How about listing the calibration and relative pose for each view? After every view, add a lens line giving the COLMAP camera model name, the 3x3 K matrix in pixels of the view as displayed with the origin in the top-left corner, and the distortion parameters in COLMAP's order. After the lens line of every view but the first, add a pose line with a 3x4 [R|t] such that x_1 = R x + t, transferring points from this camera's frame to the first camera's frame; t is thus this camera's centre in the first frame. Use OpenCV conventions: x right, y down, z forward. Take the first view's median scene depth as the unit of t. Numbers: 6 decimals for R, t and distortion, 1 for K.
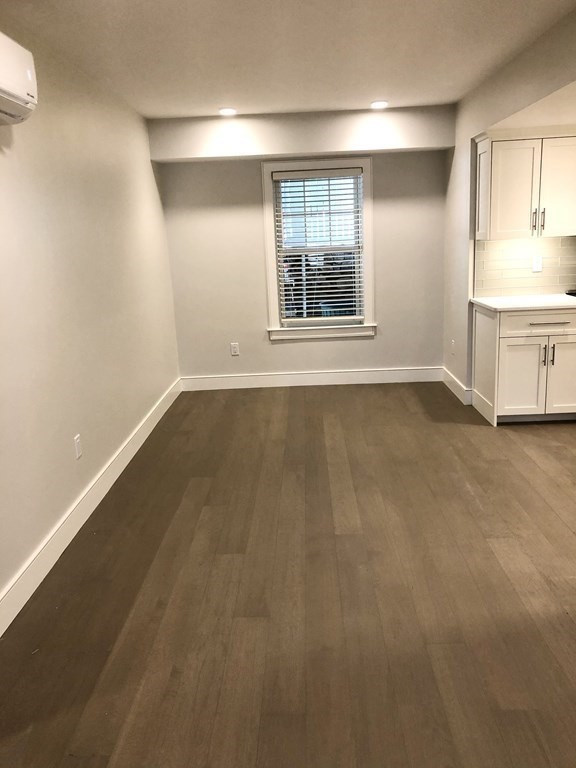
lens RADIAL K [[619.6, 0, 286.5], [0, 619.6, 382.9], [0, 0, 1]] dist [0.012663, -0.031515]
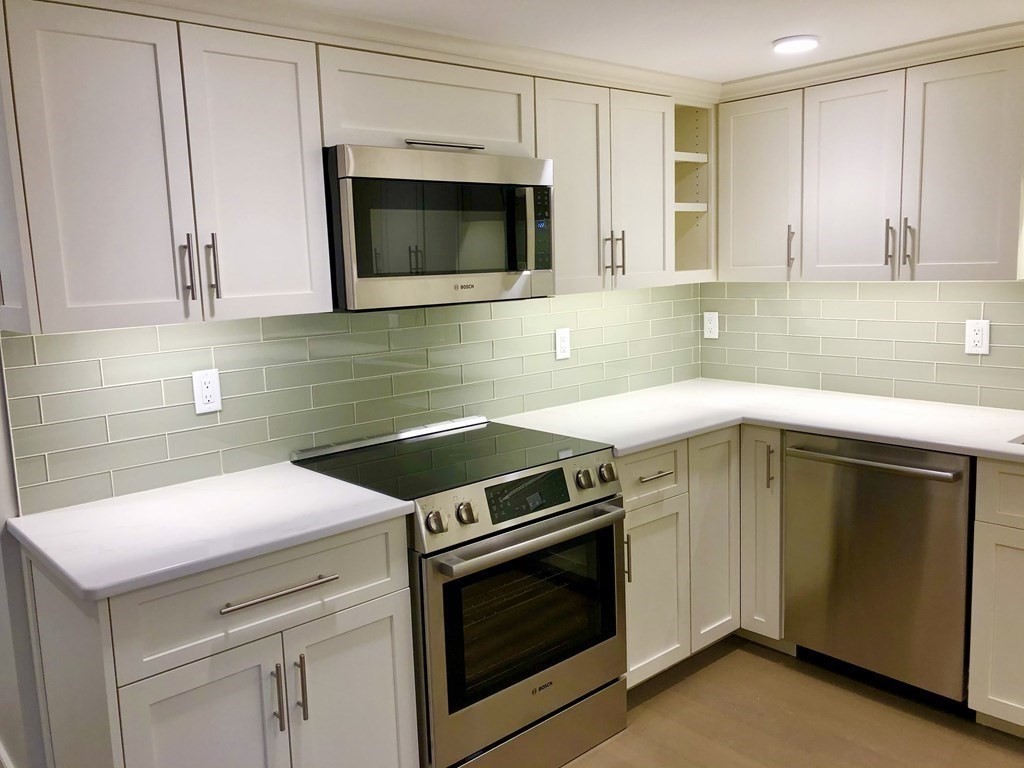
lens RADIAL K [[826.1, 0, 503.0], [0, 826.1, 381.5], [0, 0, 1]] dist [0.012663, -0.031515]
pose [[0.738326, -0.071217, 0.670674, 0.198955], [0.159244, 0.984701, -0.070744, -0.129248], [-0.655375, 0.159033, 0.738371, 0.508237]]
